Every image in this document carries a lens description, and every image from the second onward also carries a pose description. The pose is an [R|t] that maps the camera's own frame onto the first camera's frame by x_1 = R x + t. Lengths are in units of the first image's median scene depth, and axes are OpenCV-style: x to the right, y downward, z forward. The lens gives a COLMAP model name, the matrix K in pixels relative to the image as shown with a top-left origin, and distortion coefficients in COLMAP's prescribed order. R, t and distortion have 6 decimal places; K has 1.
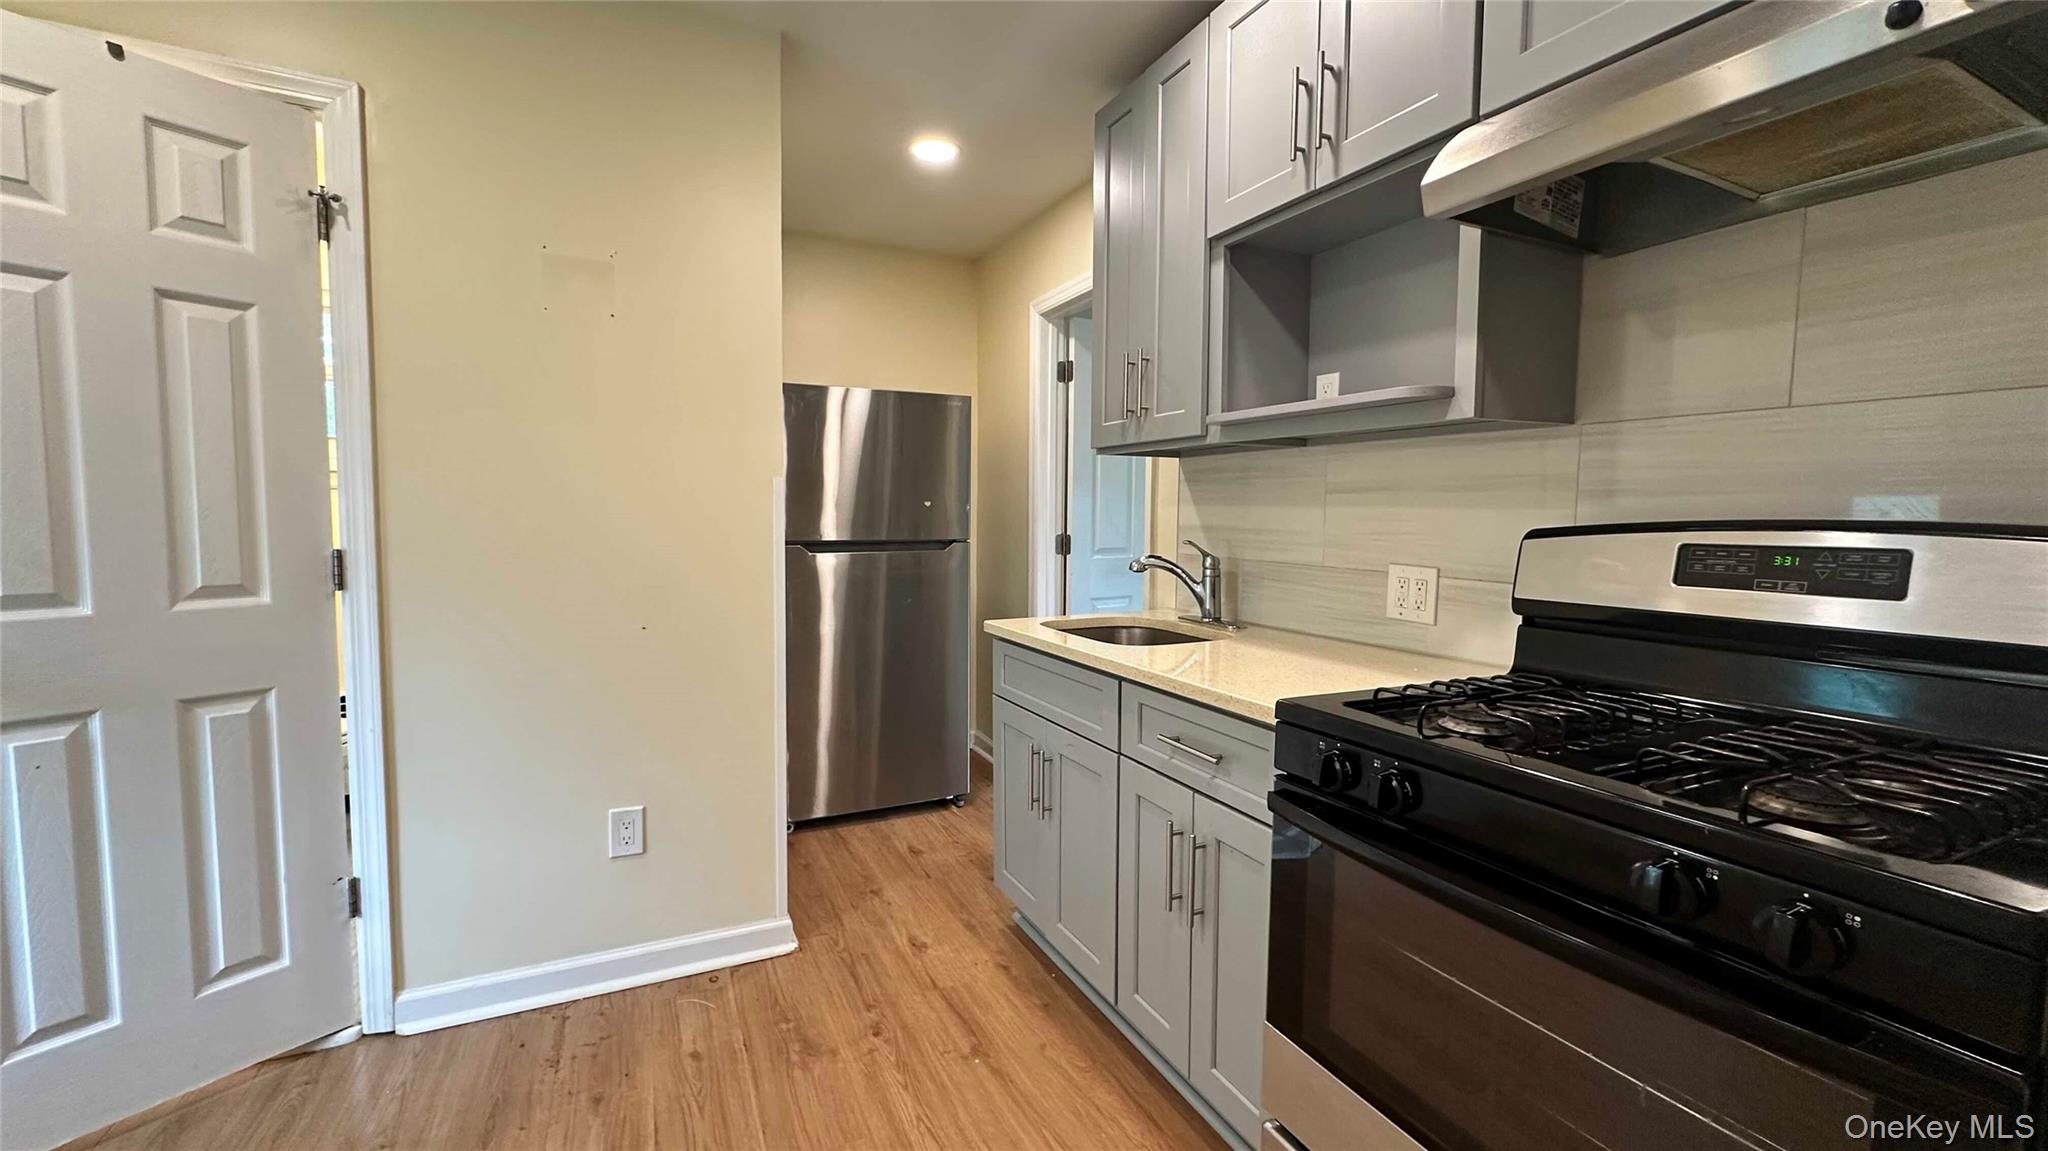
lens RADIAL K [[801.5, 0, 1017.8], [0, 801.5, 571.8], [0, 0, 1]] dist [-0.000631, -0.000524]
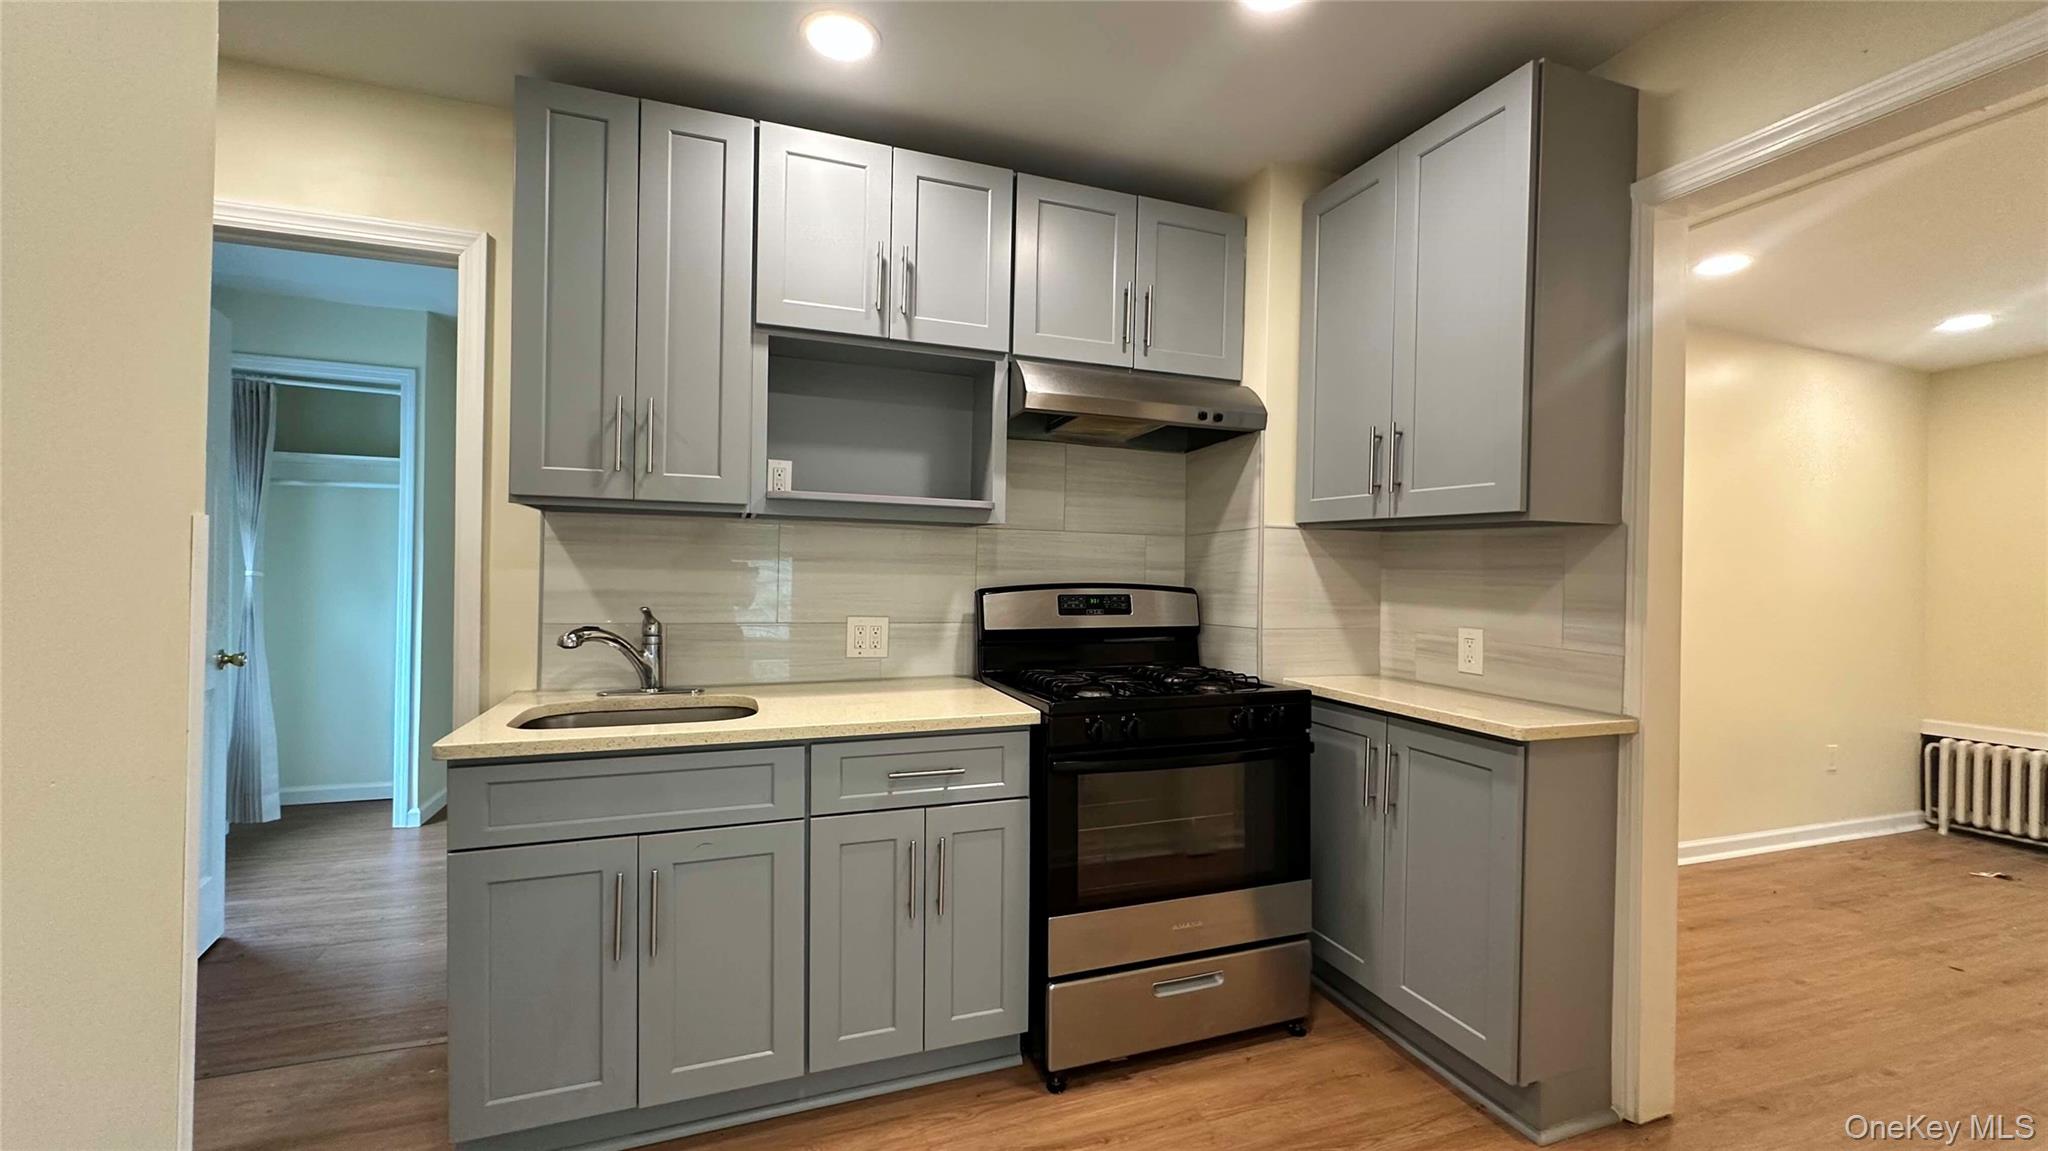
lens RADIAL K [[801.5, 0, 1024.3], [0, 801.5, 576.0], [0, 0, 1]] dist [-0.000631, -0.000524]
pose [[0.117668, -0.009031, 0.993012, -0.908681], [0.061796, 0.998087, 0.001755, -0.068505], [-0.991128, 0.061158, 0.118001, 0.629013]]
